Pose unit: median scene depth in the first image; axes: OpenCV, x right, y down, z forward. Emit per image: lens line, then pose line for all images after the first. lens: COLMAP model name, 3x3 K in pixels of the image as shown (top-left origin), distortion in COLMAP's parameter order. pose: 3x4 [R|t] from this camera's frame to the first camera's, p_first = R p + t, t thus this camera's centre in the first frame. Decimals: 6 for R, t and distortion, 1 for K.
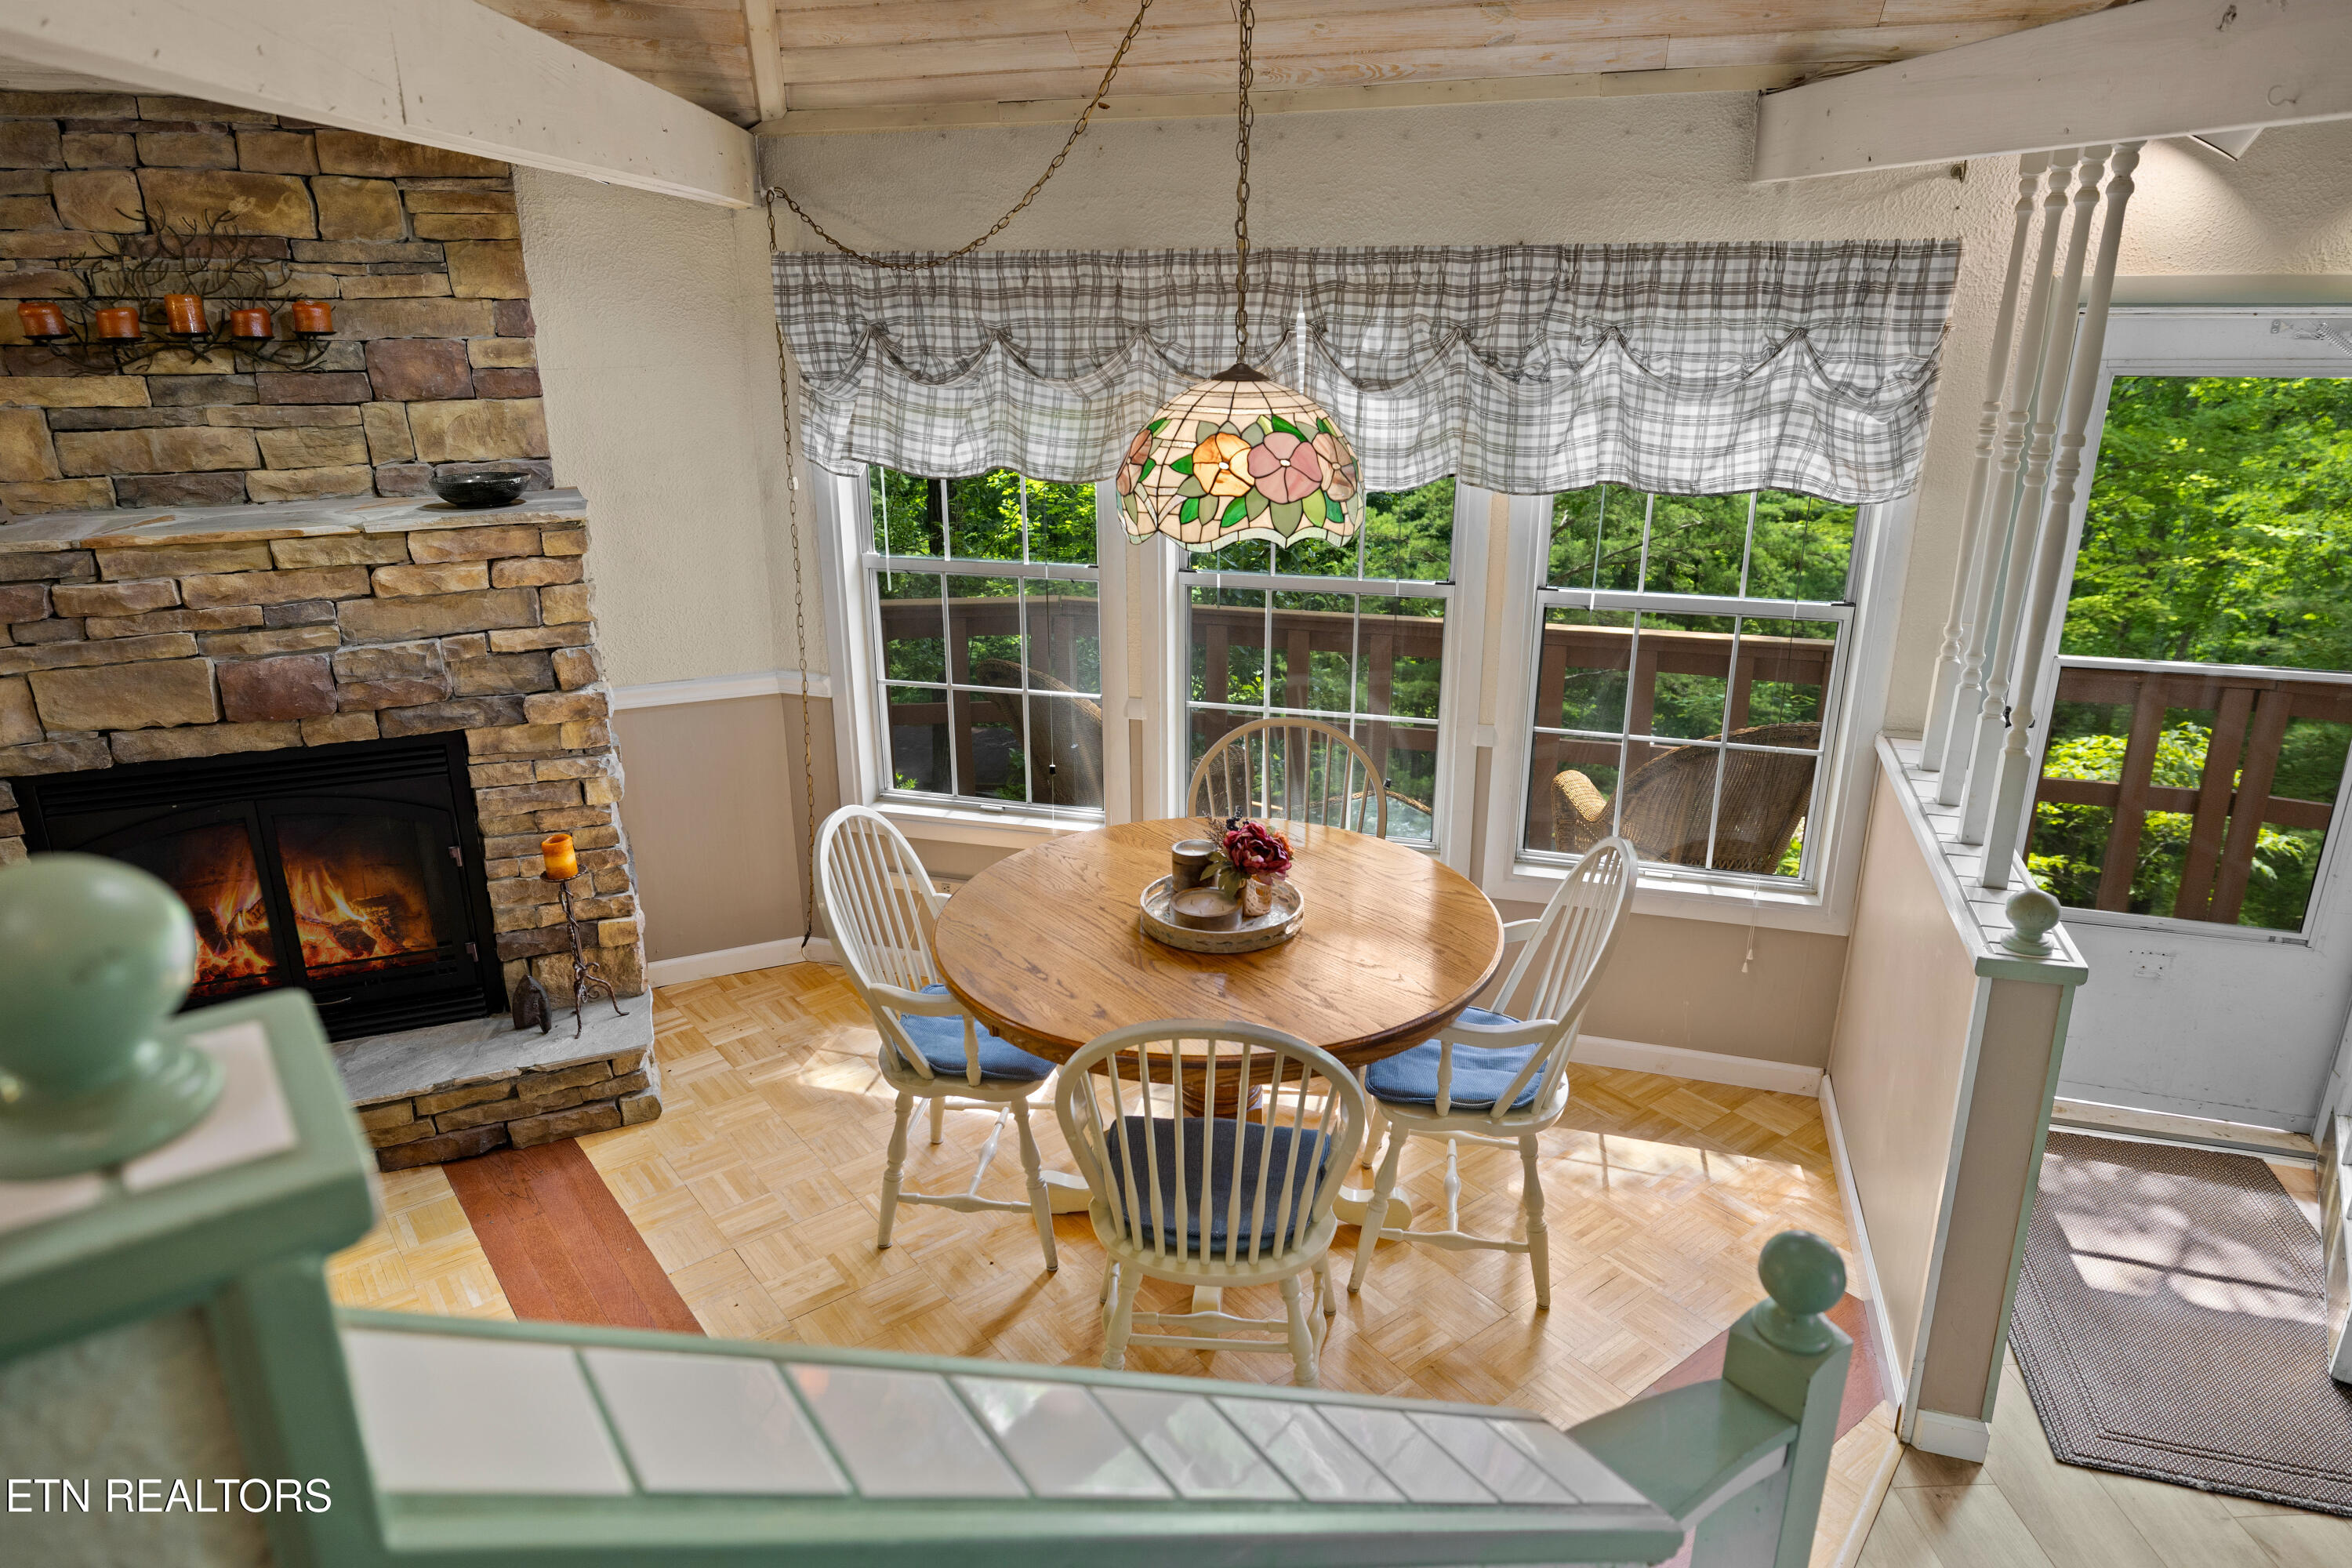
lens RADIAL K [[1442.8, 0, 1155.6], [0, 1442.8, 770.6], [0, 0, 1]] dist [0.003617, -0.005028]
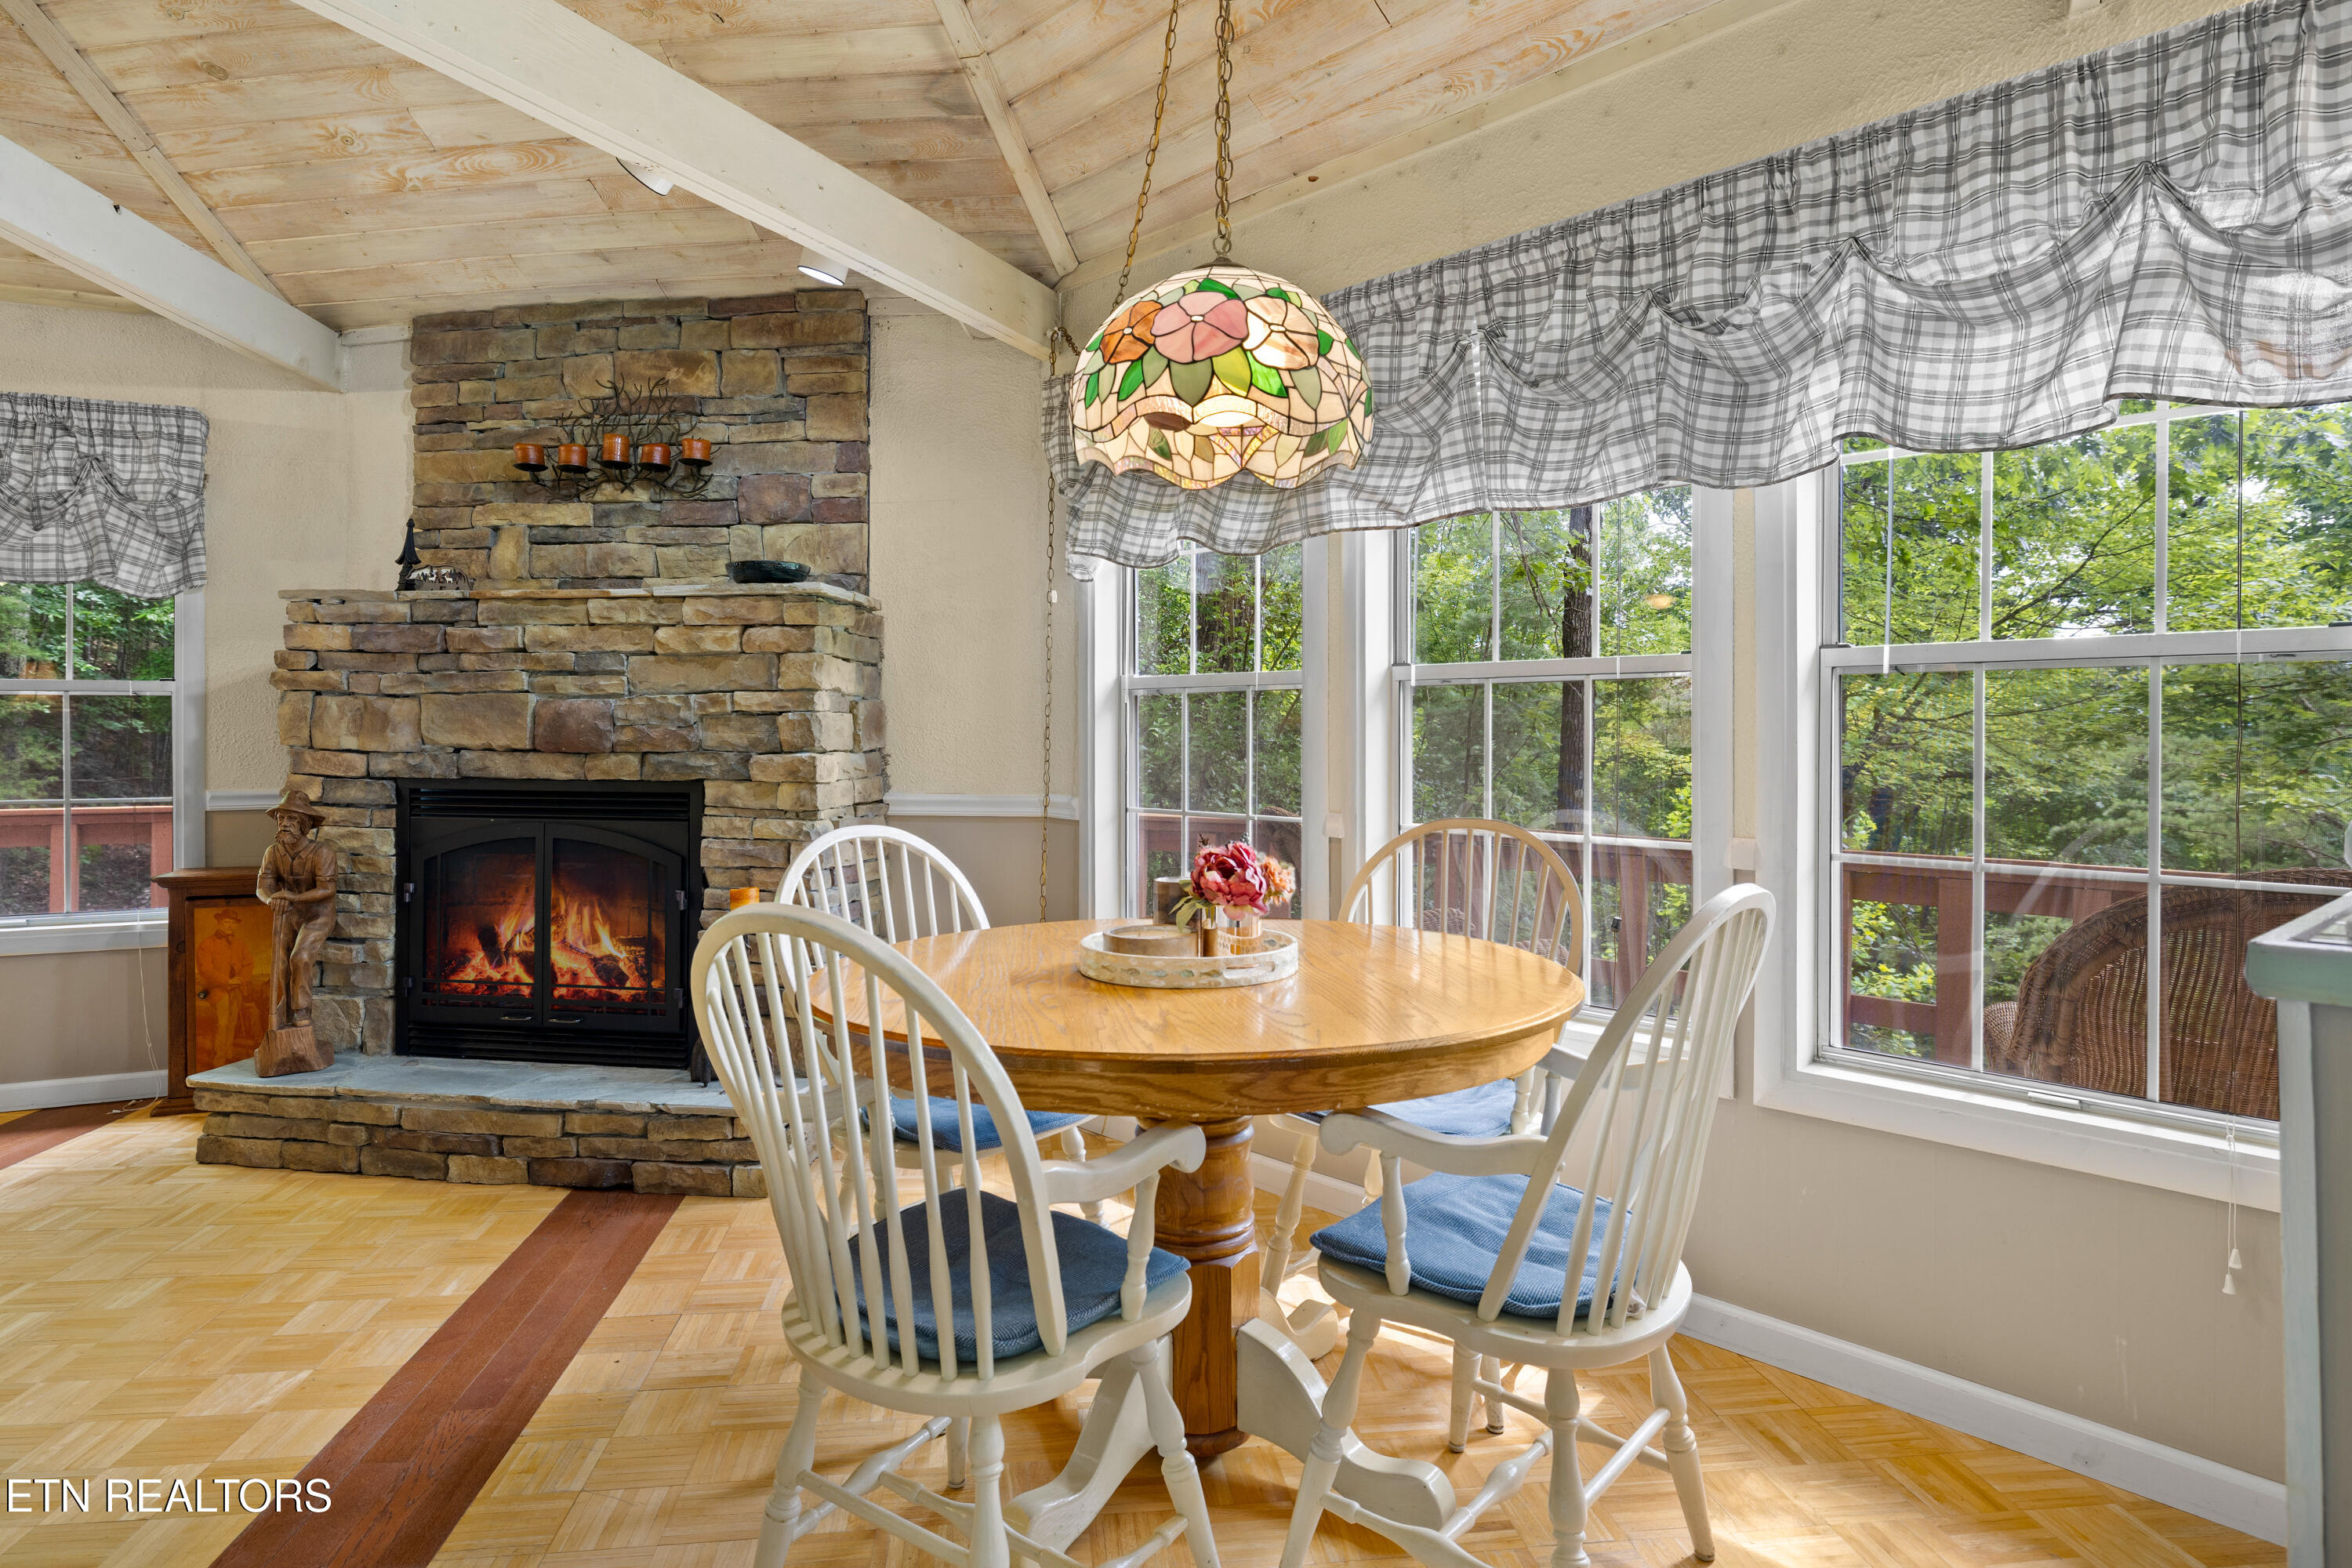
lens RADIAL K [[1302.4, 0, 1165.5], [0, 1302.4, 740.9], [0, 0, 1]] dist [-0.000194, 0.000027]
pose [[0.862537, 0.011474, -0.505864, 0.337151], [-0.169652, 0.948433, -0.267757, 0.155270], [0.476705, 0.316771, 0.820005, 0.364995]]
